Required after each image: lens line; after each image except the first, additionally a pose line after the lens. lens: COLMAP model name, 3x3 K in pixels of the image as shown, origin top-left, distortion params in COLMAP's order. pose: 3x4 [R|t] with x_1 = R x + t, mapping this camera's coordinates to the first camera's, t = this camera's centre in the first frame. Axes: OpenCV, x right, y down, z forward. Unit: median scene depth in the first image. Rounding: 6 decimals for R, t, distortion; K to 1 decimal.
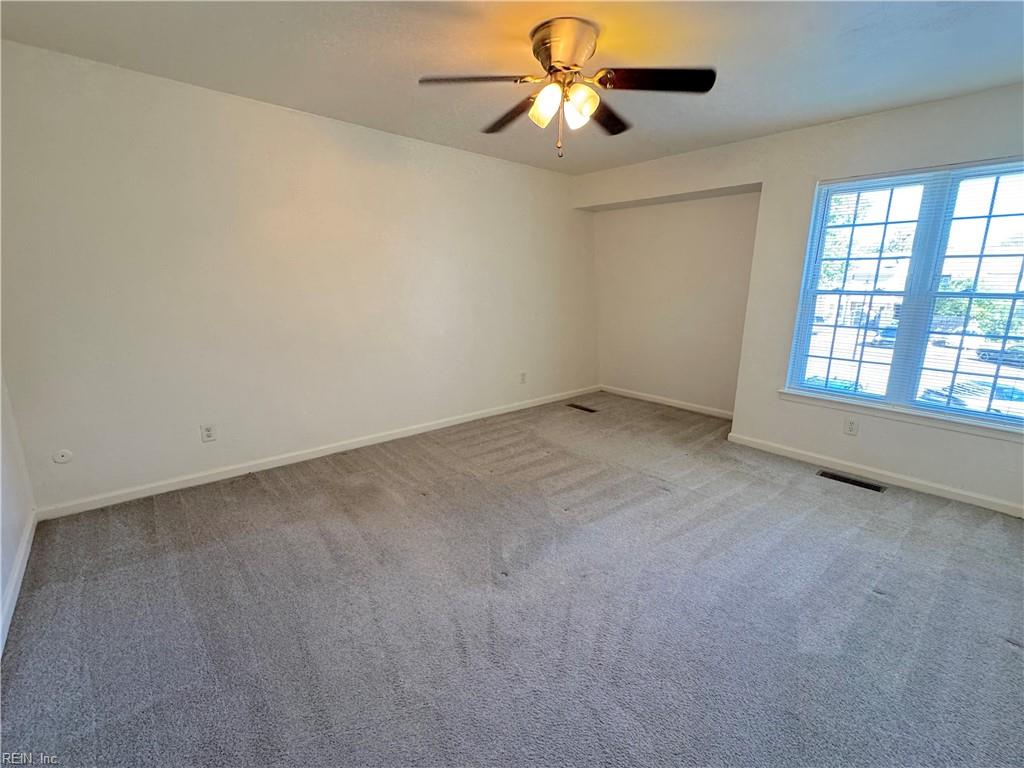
lens RADIAL K [[459.8, 0, 511.2], [0, 459.8, 379.5], [0, 0, 1]] dist [-0.002965, 0.000243]
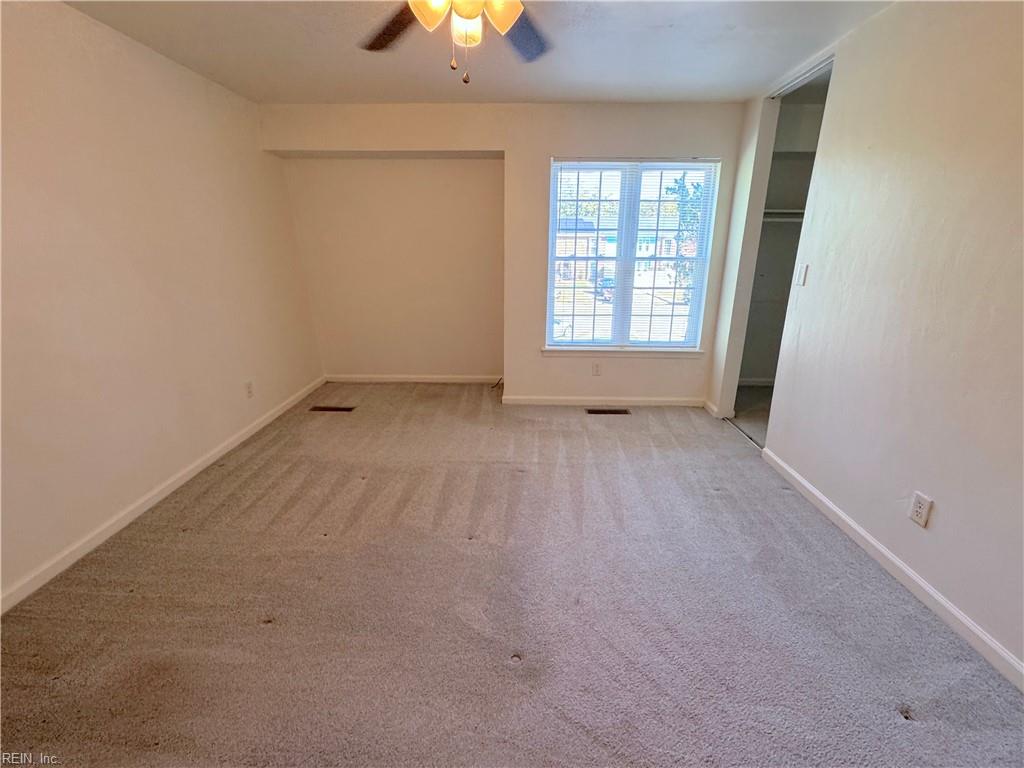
lens RADIAL K [[459.8, 0, 512.2], [0, 459.8, 380.7], [0, 0, 1]] dist [-0.002965, 0.000243]
pose [[0.674703, -0.218356, 0.705051, -0.279550], [0.158555, 0.975815, 0.150482, -0.084323], [-0.720858, 0.010259, 0.693007, 0.293851]]
